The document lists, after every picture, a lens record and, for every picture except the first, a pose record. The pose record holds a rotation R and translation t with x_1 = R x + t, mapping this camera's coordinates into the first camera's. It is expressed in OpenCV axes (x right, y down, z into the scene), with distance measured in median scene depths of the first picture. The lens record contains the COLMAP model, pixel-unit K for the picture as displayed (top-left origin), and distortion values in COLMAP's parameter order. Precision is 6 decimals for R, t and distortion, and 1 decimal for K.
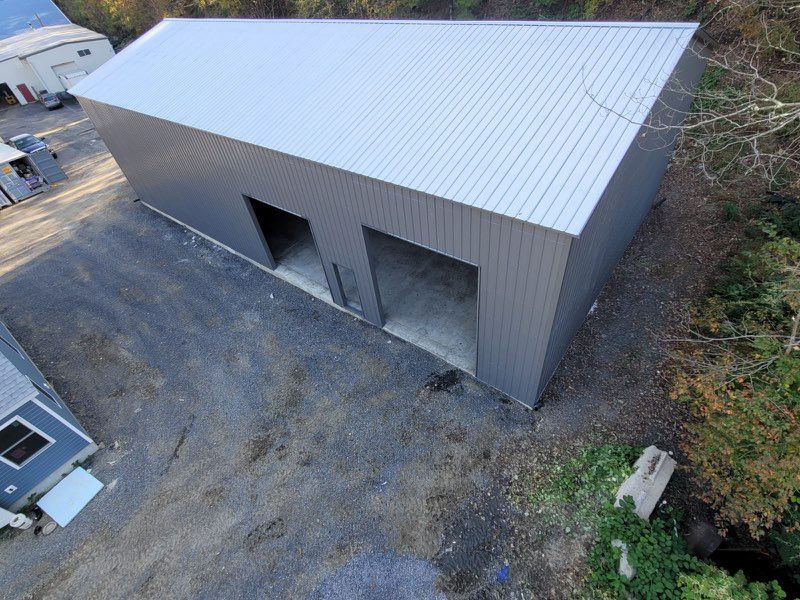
lens RADIAL K [[394.4, 0, 400.0], [0, 394.4, 298.6], [0, 0, 1]] dist [-0.002943, -0.000598]
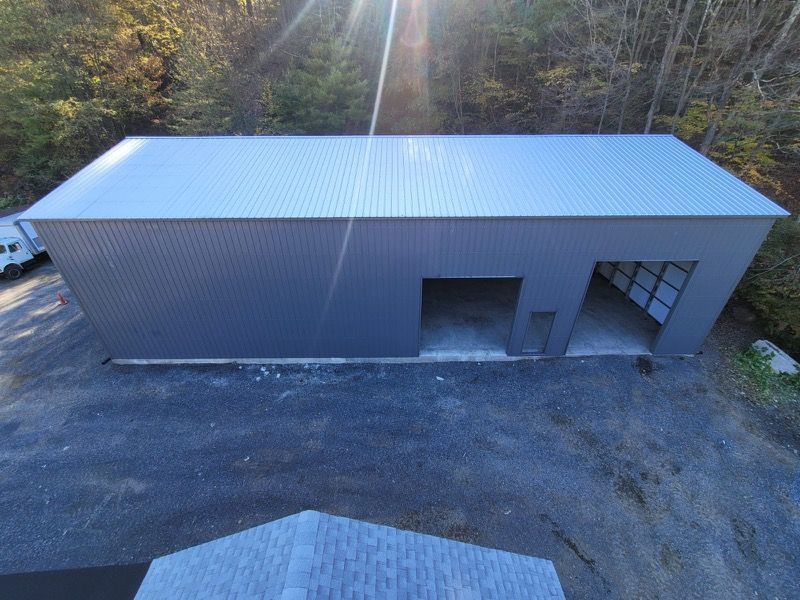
lens RADIAL K [[326.9, 0, 400.5], [0, 326.9, 301.9], [0, 0, 1]] dist [-0.000526, 0.001184]
pose [[0.773931, -0.229008, 0.590412, -0.928668], [0.372759, 0.918436, -0.132383, -0.122511], [-0.511939, 0.322537, 0.796171, 0.395448]]
